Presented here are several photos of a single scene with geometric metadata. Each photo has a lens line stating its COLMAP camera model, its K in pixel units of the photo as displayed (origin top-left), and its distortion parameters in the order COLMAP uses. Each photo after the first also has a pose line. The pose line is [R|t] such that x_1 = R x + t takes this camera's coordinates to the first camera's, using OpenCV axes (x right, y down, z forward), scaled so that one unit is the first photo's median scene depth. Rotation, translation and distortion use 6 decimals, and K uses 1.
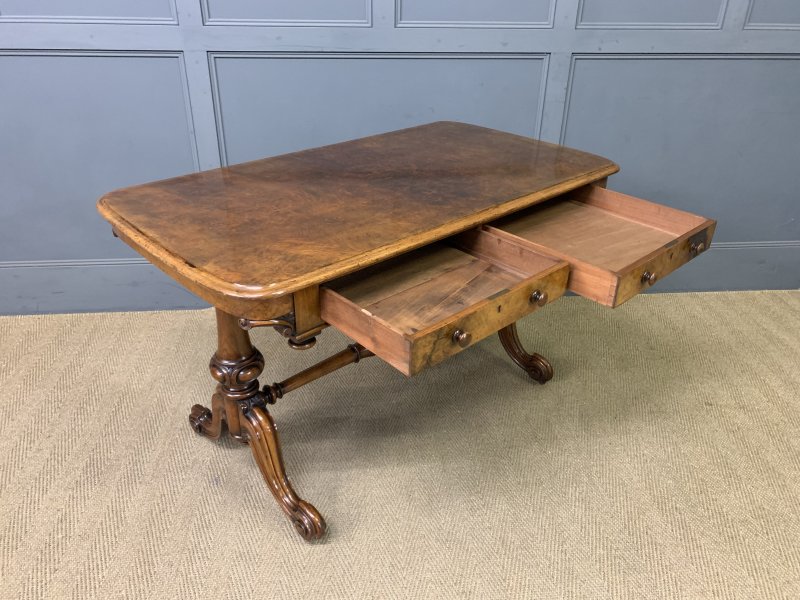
lens RADIAL K [[613.8, 0, 400.0], [0, 613.8, 293.7], [0, 0, 1]] dist [0.009929, -0.001955]
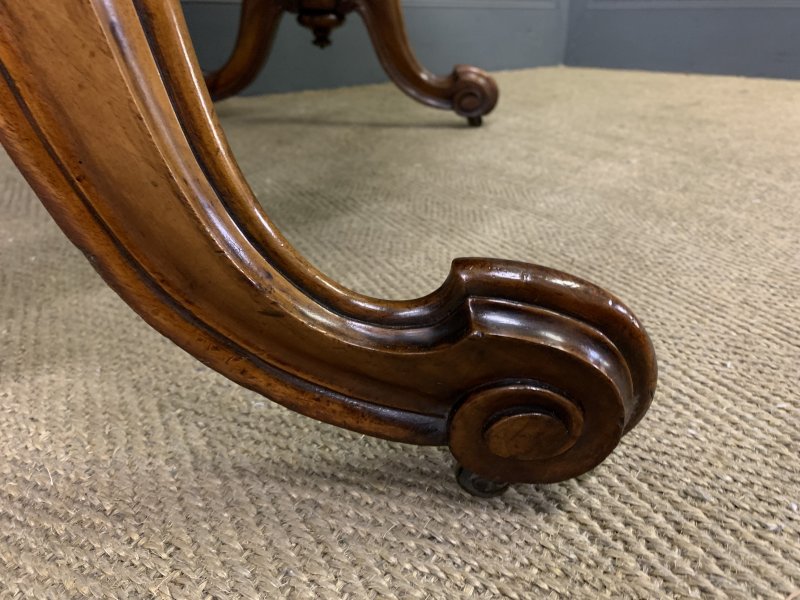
lens RADIAL K [[632.3, 0, 400.0], [0, 632.3, 300.0], [0, 0, 1]] dist [-0.006847, -0.002242]
pose [[0.743969, -0.282196, 0.605702, -0.221837], [0.311788, 0.948327, 0.058862, 0.272114], [-0.591014, 0.145060, 0.793511, 0.725395]]
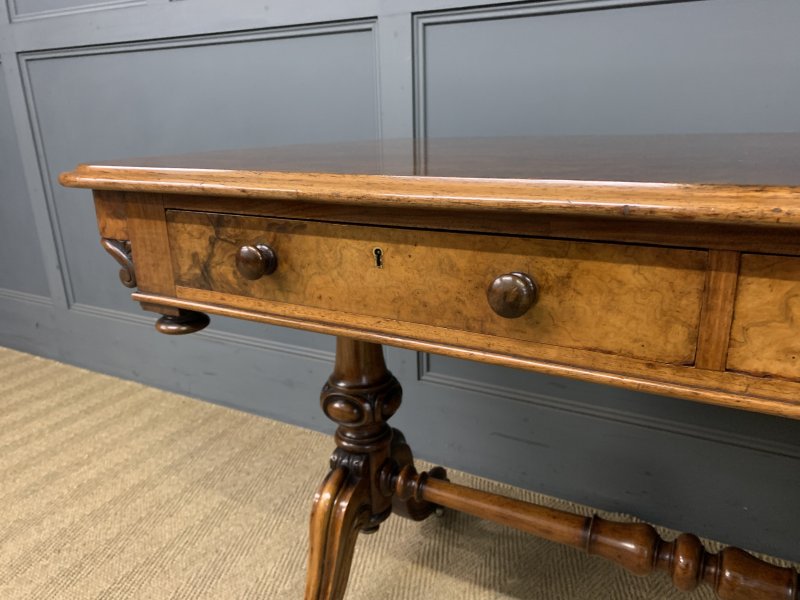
lens RADIAL K [[618.6, 0, 401.9], [0, 618.6, 307.8], [0, 0, 1]] dist [0.011757, 0.000027]
pose [[0.822609, 0.137438, -0.551748, 0.044285], [-0.233125, 0.966564, -0.106803, -0.069731], [0.518621, 0.216484, 0.827144, 0.652483]]
